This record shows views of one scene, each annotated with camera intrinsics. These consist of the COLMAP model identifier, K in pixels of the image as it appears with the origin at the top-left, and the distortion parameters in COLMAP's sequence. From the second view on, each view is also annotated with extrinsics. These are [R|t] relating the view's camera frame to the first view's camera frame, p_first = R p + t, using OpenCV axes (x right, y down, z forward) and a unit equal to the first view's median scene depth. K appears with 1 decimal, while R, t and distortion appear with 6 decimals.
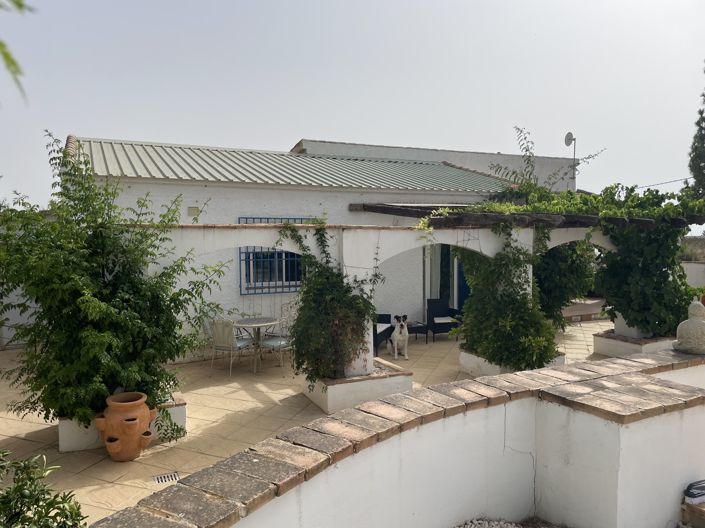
lens RADIAL K [[526.0, 0, 353.4], [0, 526.0, 264.5], [0, 0, 1]] dist [0.047613, -0.065341]
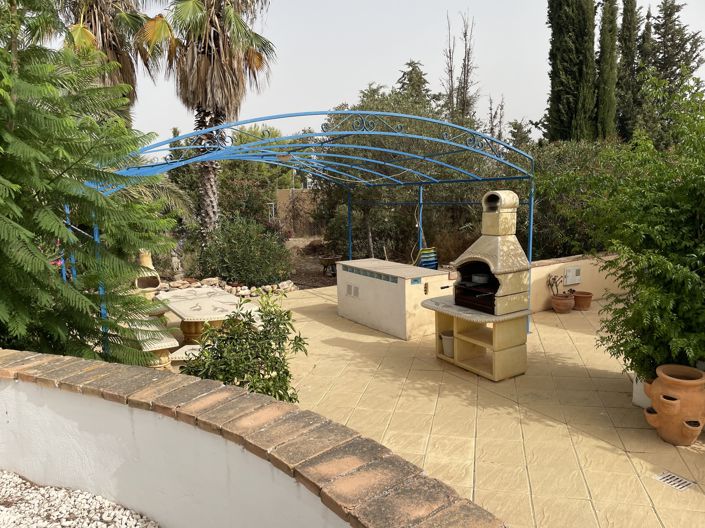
lens RADIAL K [[526.0, 0, 351.1], [0, 526.0, 263.2], [0, 0, 1]] dist [0.047613, -0.065341]
pose [[0.109635, 0.145120, -0.983321, 1.002129], [-0.019098, 0.989410, 0.143889, -0.107130], [0.993788, 0.003004, 0.111245, 1.188375]]
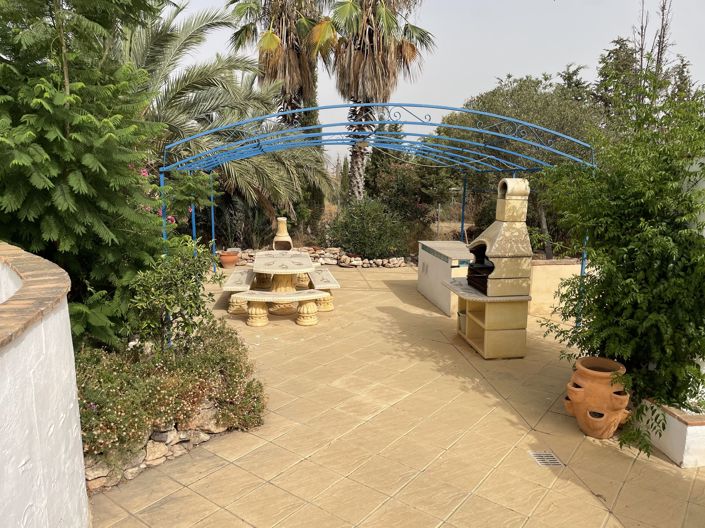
lens RADIAL K [[526.0, 0, 355.0], [0, 526.0, 264.5], [0, 0, 1]] dist [0.047613, -0.065341]
pose [[-0.302613, 0.162894, -0.939090, 1.435692], [-0.051150, 0.981092, 0.186662, -0.141879], [0.951740, 0.104521, -0.288559, 2.671785]]
